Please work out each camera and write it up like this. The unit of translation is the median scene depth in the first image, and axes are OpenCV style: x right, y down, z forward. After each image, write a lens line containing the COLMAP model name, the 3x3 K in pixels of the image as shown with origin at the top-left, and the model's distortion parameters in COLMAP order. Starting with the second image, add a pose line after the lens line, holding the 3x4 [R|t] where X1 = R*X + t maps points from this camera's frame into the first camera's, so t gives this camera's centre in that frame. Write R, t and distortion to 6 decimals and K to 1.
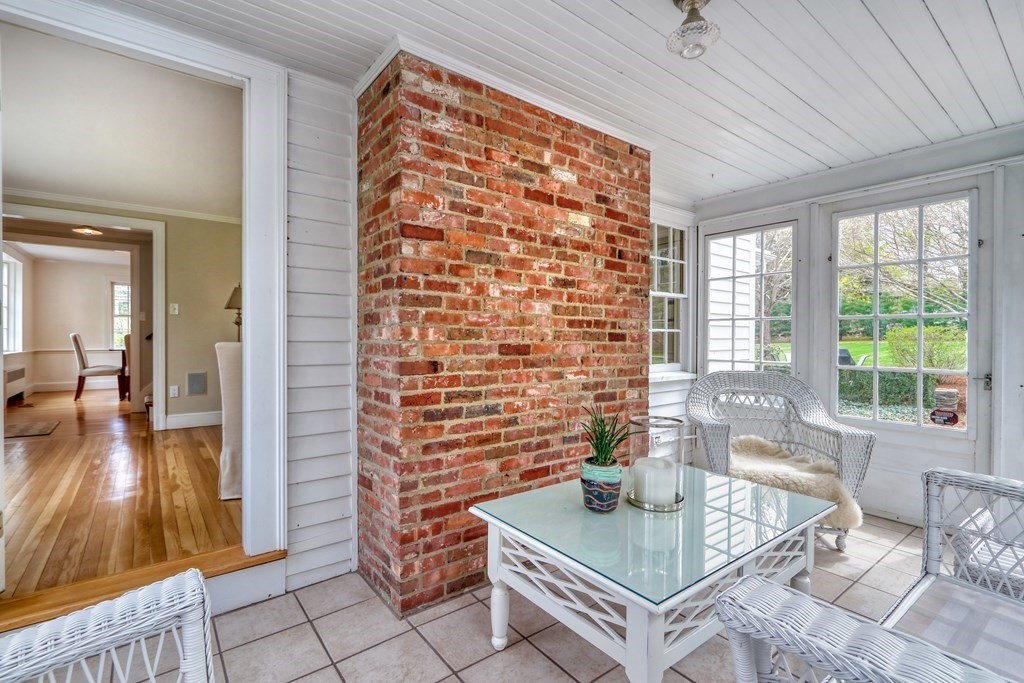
lens RADIAL K [[471.7, 0, 514.4], [0, 471.7, 340.2], [0, 0, 1]] dist [0.000823, 0.000225]
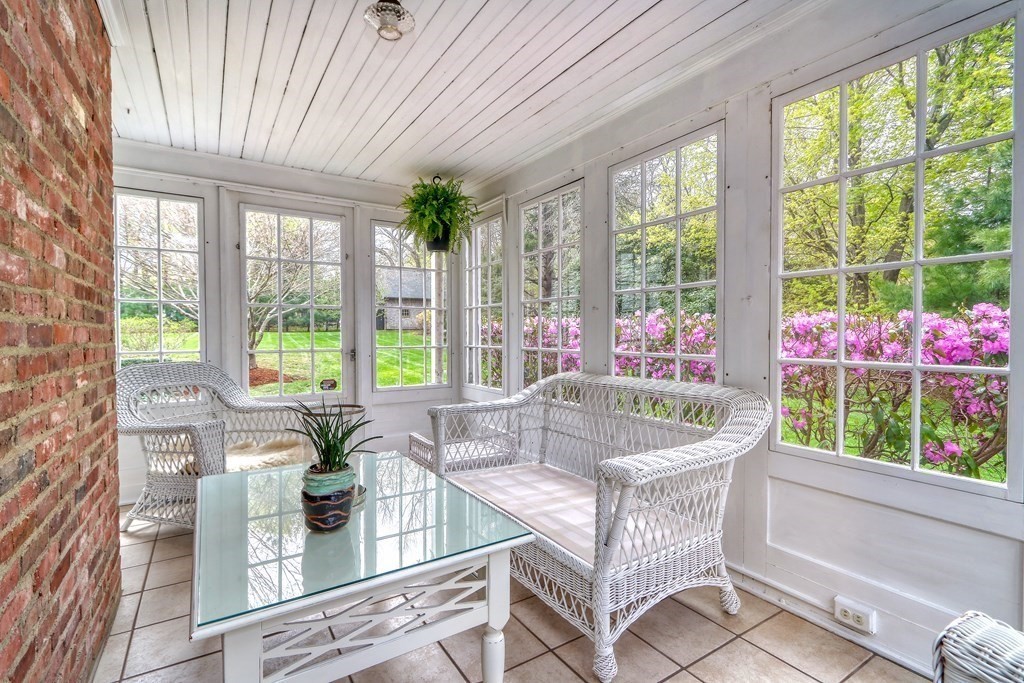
lens RADIAL K [[471.7, 0, 514.4], [0, 471.7, 340.2], [0, 0, 1]] dist [0.000823, 0.000225]
pose [[0.085886, -0.024734, 0.995998, -0.336263], [0.013871, 0.999625, 0.023628, 0.015253], [-0.996208, 0.011786, 0.086197, 0.354404]]
